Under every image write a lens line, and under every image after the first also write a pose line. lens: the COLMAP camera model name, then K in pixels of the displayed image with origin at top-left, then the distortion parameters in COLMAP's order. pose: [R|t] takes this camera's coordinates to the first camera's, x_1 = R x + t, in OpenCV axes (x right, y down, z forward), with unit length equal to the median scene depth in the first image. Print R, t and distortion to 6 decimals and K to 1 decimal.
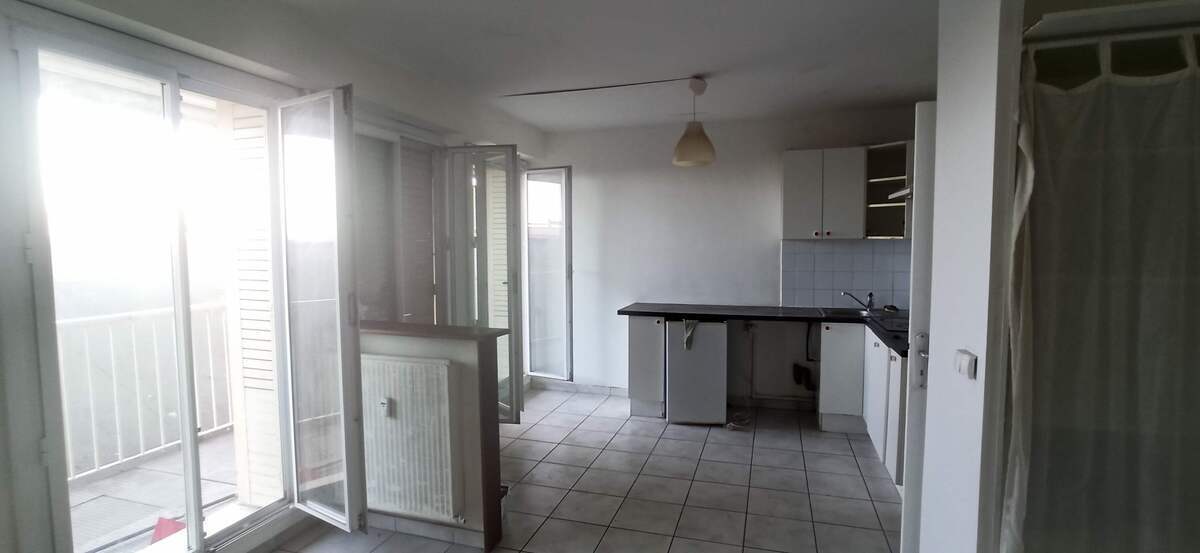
lens RADIAL K [[549.2, 0, 600.0], [0, 549.2, 276.5], [0, 0, 1]] dist [-0.064040, 0.037283]
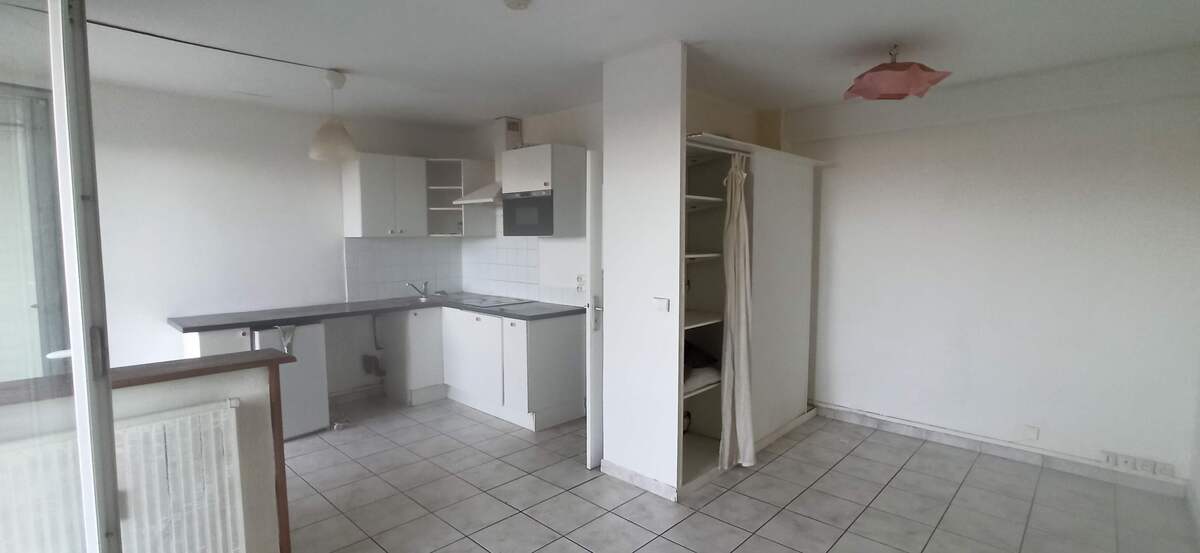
lens RADIAL K [[549.2, 0, 600.0], [0, 549.2, 276.5], [0, 0, 1]] dist [-0.064040, 0.037283]
pose [[0.440410, -0.062347, 0.895629, -0.418882], [0.057547, 0.997495, 0.041141, -0.009110], [-0.895951, 0.033422, 0.442894, 0.134626]]
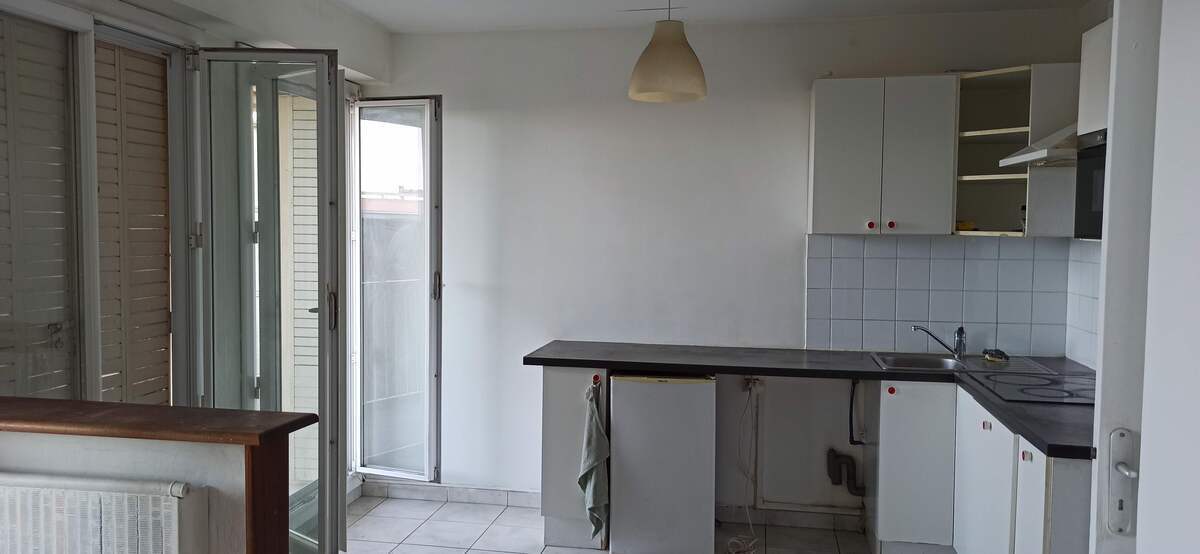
lens RADIAL K [[888.1, 0, 596.4], [0, 888.1, 272.8], [0, 0, 1]] dist [0.078787, -0.086641]
pose [[0.992069, 0.008202, 0.125428, -0.009199], [-0.007031, 0.999928, -0.009771, -0.017014], [-0.125499, 0.008812, 0.992055, 0.097871]]
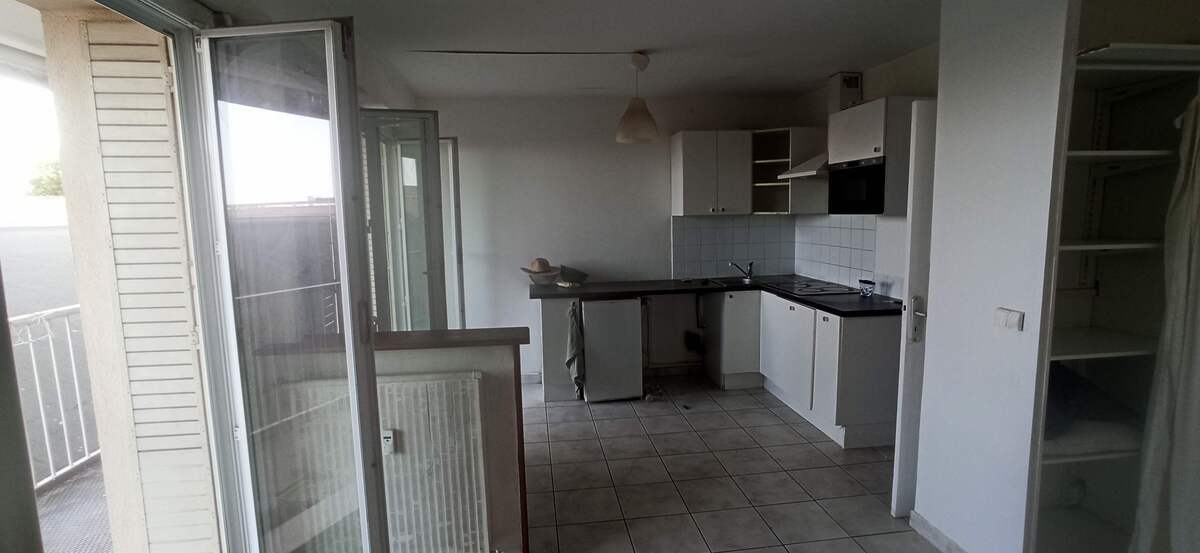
lens RADIAL K [[549.2, 0, 600.0], [0, 549.2, 276.5], [0, 0, 1]] dist [-0.064040, 0.037283]
pose [[0.908725, -0.061720, 0.412807, -0.264796], [0.042555, 0.997553, 0.055469, -0.017374], [-0.415220, -0.032839, 0.909128, 0.103838]]
